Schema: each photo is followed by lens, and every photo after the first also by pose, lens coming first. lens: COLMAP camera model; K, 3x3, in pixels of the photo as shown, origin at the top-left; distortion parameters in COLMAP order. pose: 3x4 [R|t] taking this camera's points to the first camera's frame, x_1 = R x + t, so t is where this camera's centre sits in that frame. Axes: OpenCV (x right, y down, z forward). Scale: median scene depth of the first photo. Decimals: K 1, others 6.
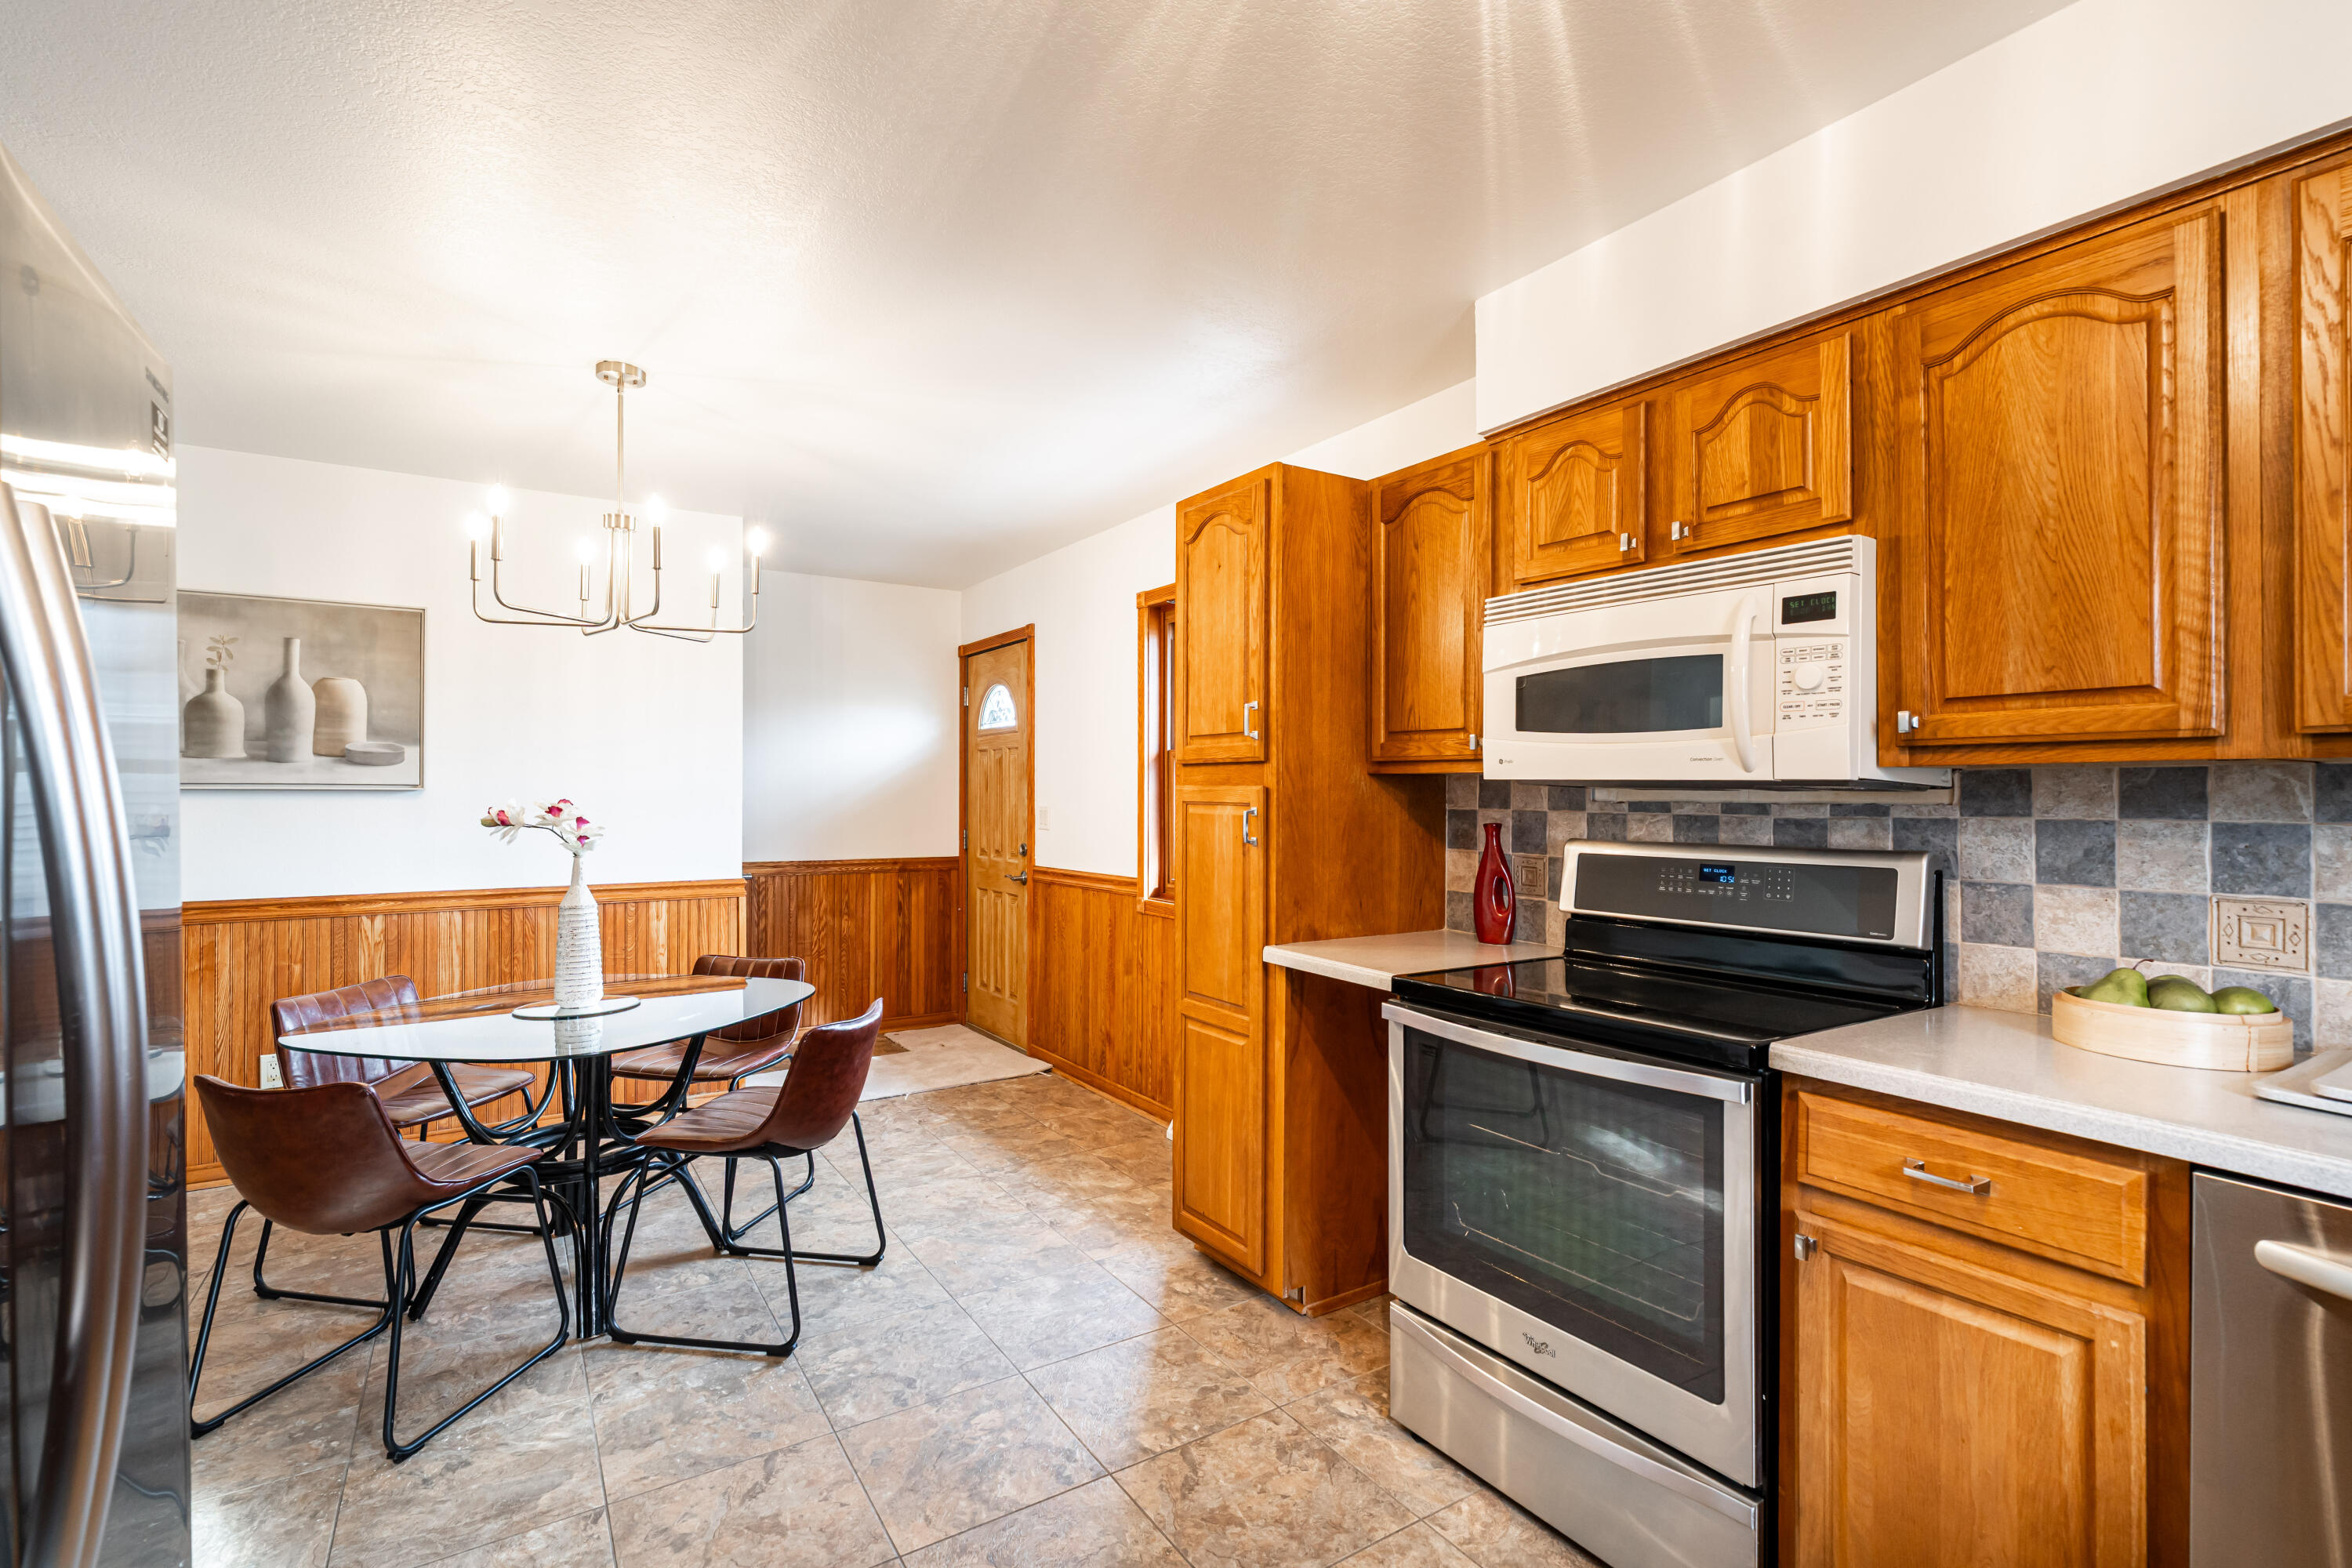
lens RADIAL K [[1058.9, 0, 1173.3], [0, 1058.9, 800.1], [0, 0, 1]] dist [-0.006417, 0.002939]
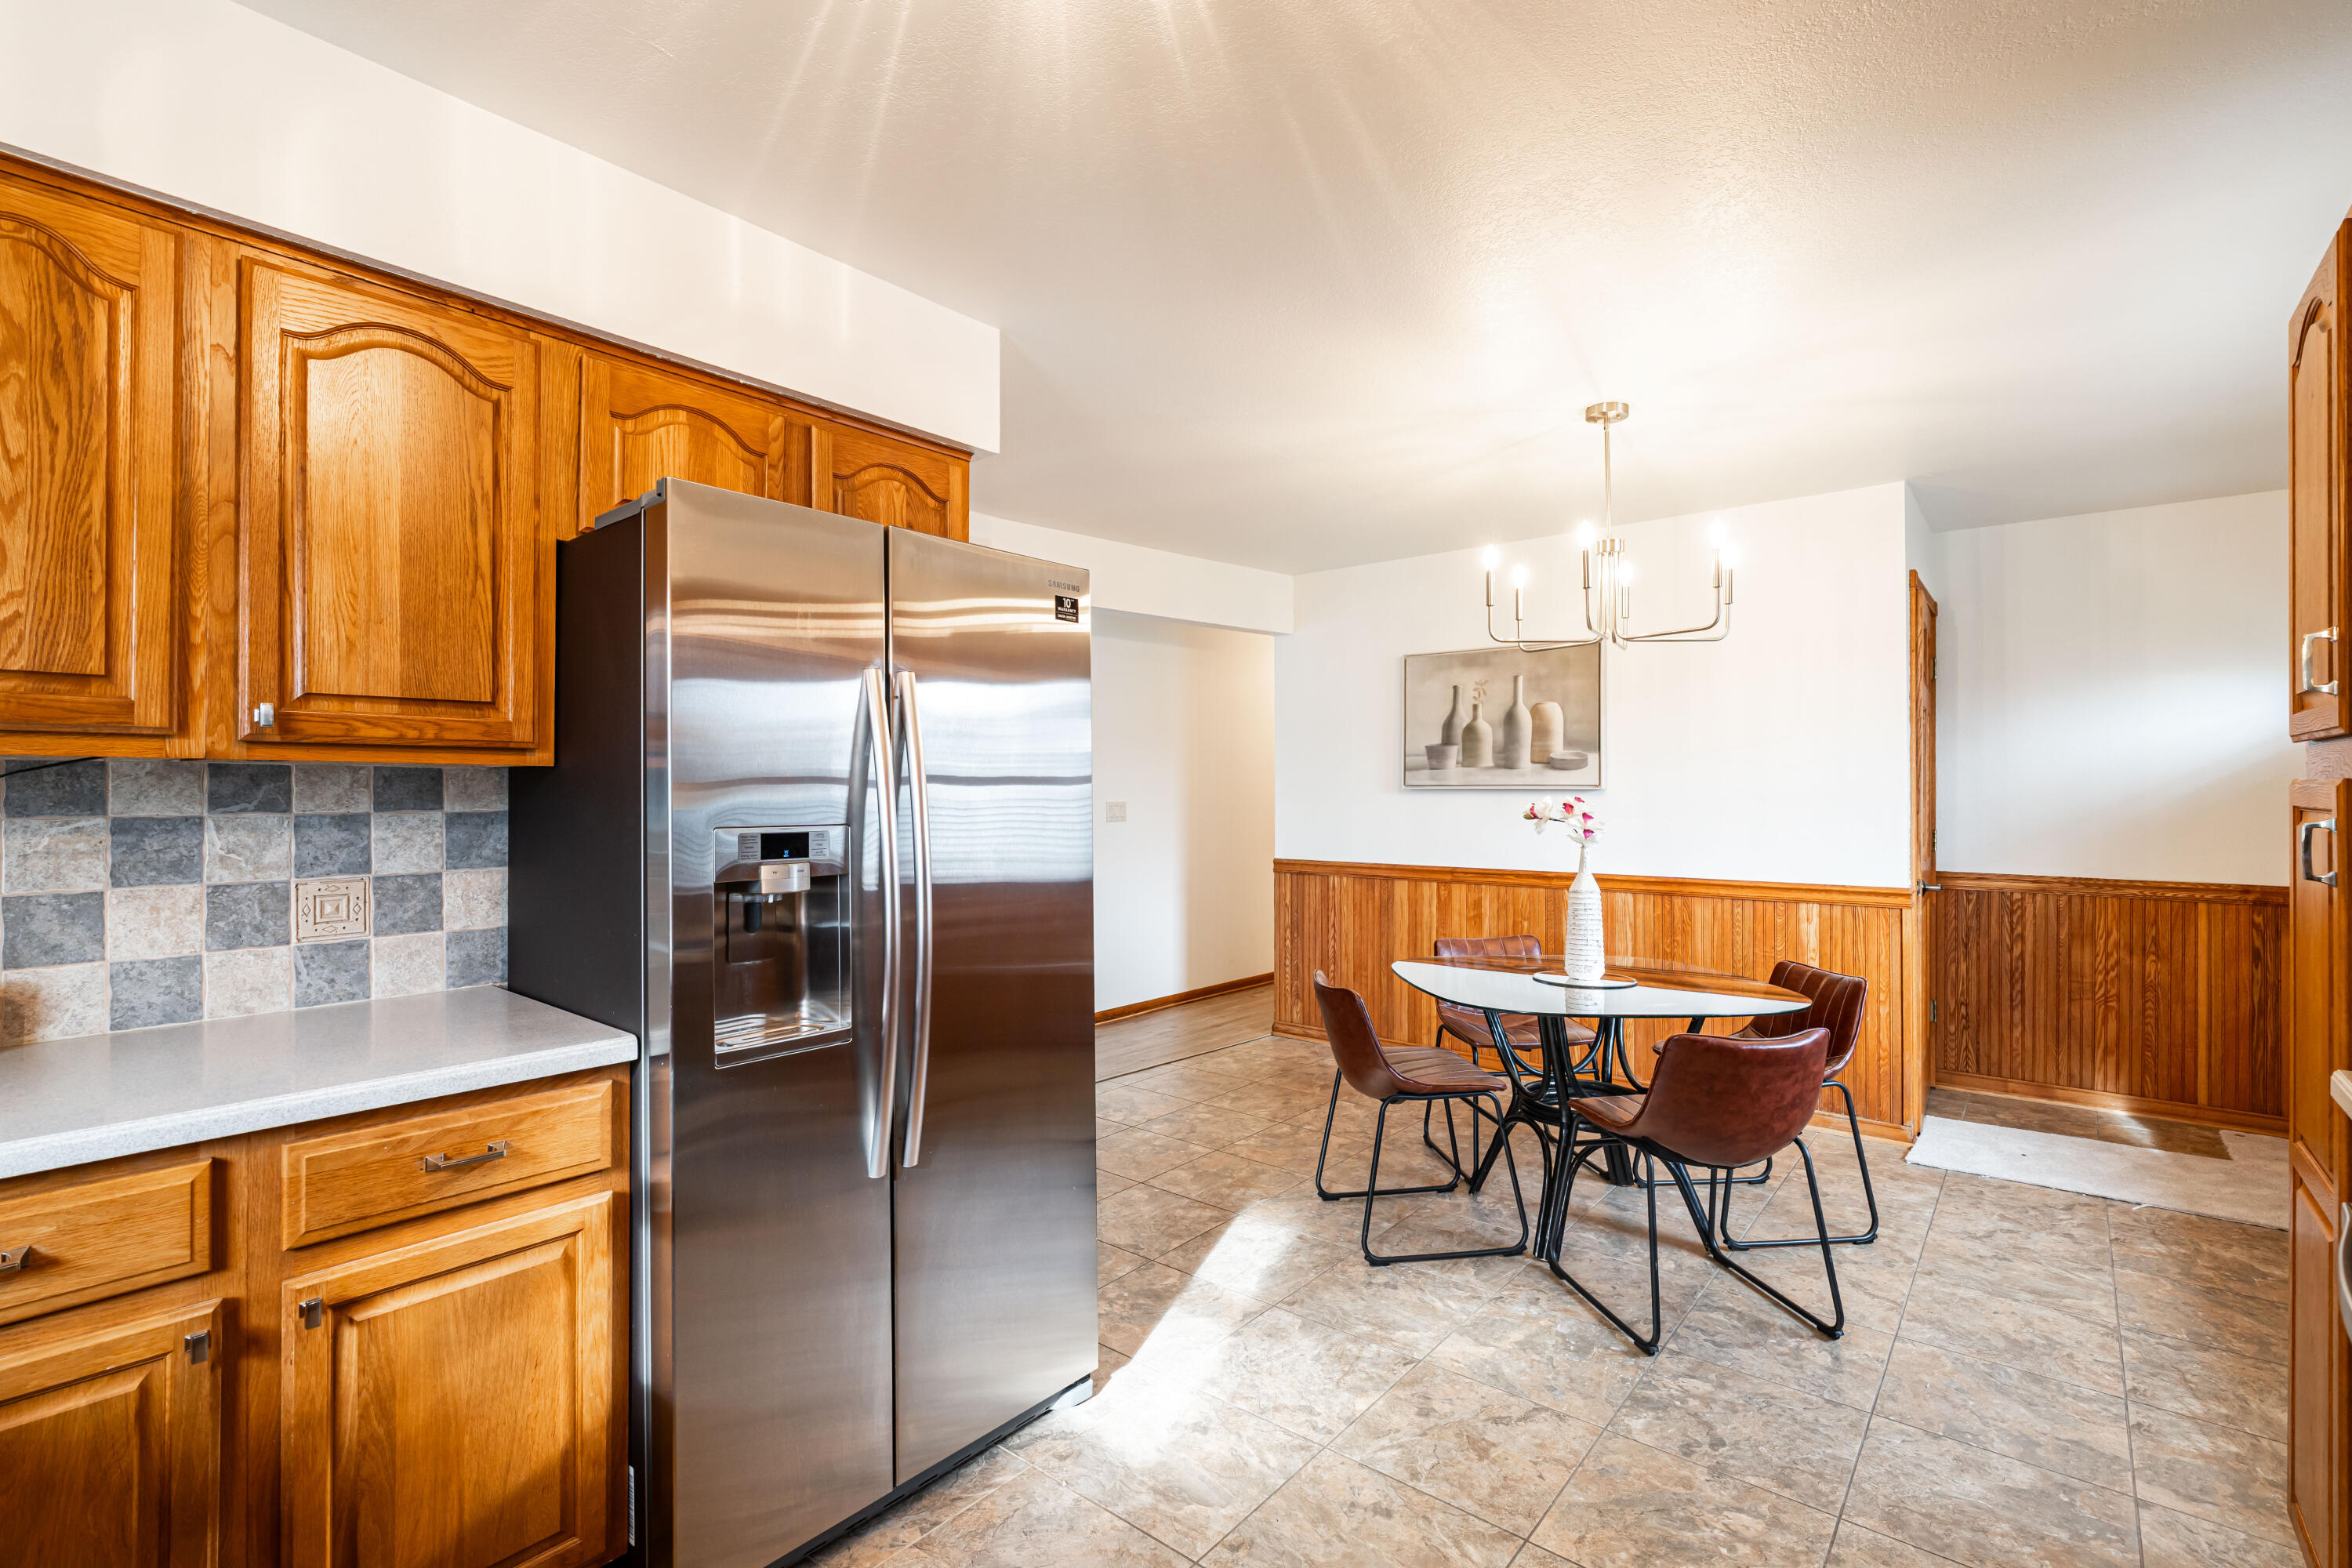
lens RADIAL K [[1058.9, 0, 1181.8], [0, 1058.9, 796.5], [0, 0, 1]] dist [-0.006417, 0.002939]
pose [[0.304767, 0.004547, -0.952416, 0.315936], [-0.006875, 0.999973, 0.002574, -0.001257], [0.952402, 0.005763, 0.304791, 0.191148]]
